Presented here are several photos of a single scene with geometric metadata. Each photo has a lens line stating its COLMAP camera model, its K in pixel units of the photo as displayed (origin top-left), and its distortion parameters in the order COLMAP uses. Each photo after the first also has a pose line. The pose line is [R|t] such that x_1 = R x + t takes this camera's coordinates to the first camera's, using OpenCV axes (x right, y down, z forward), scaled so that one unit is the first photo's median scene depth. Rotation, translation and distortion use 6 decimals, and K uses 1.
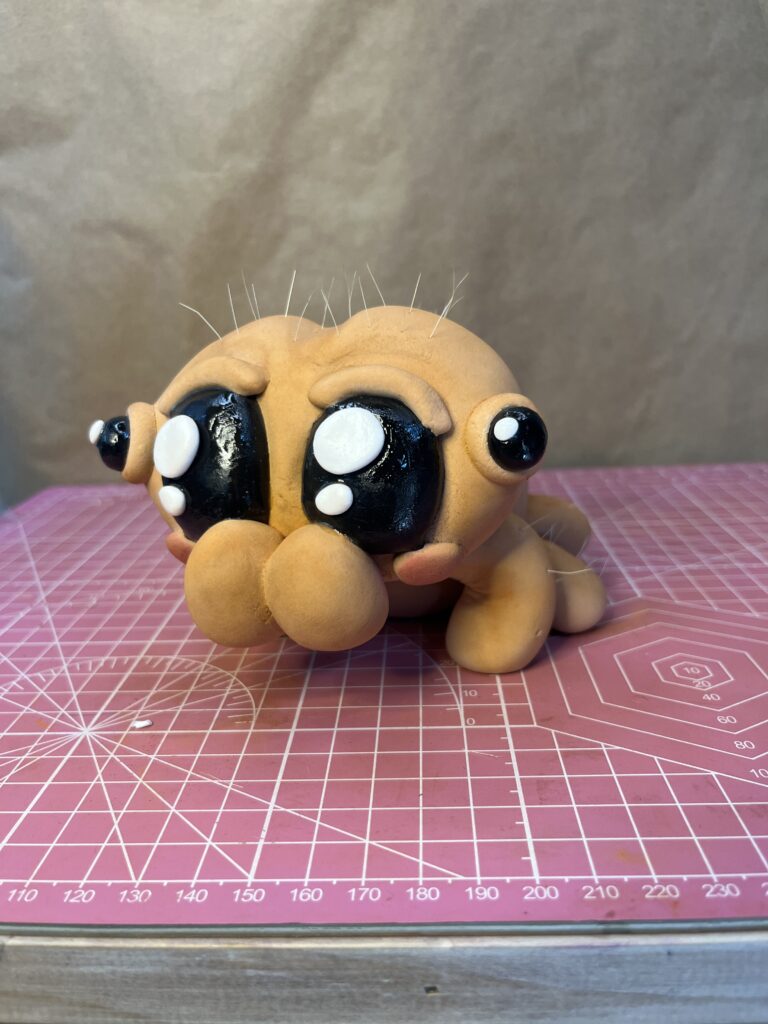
lens RADIAL K [[818.1, 0, 384.0], [0, 818.1, 512.0], [0, 0, 1]] dist [0.003246, -0.011966]
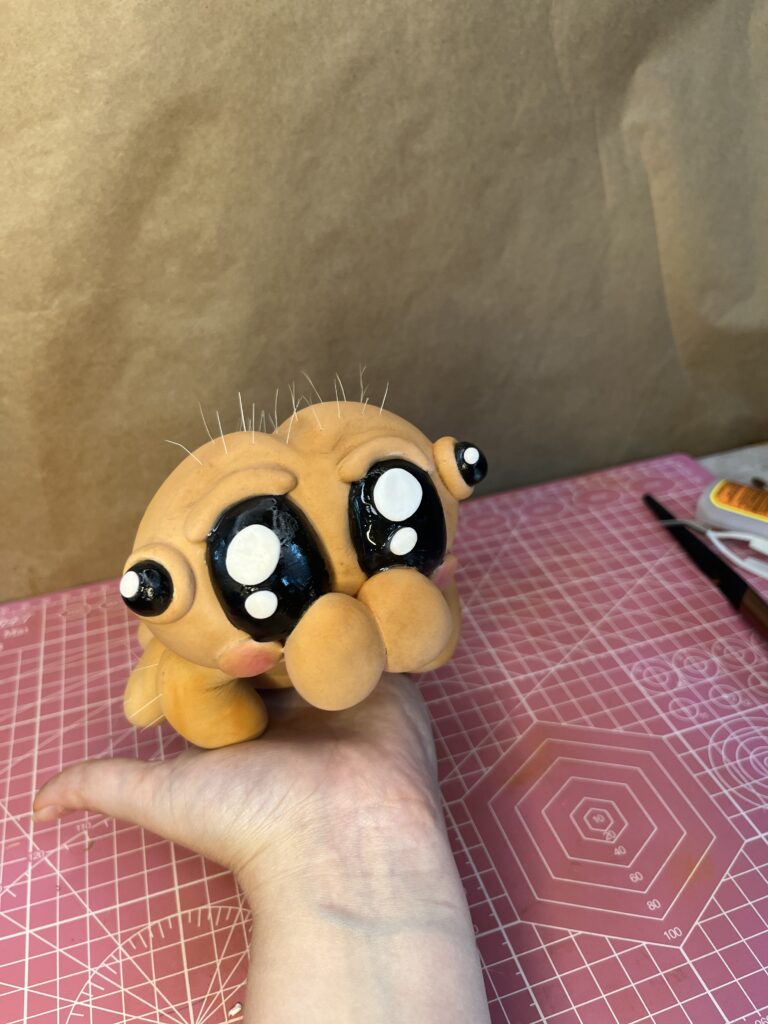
lens RADIAL K [[818.1, 0, 384.0], [0, 818.1, 512.0], [0, 0, 1]] dist [0.003246, -0.011966]
pose [[0.940010, -0.192477, 0.281661, -0.154767], [0.107470, 0.950672, 0.290985, -0.440986], [-0.323775, -0.243259, 0.914327, -0.023413]]
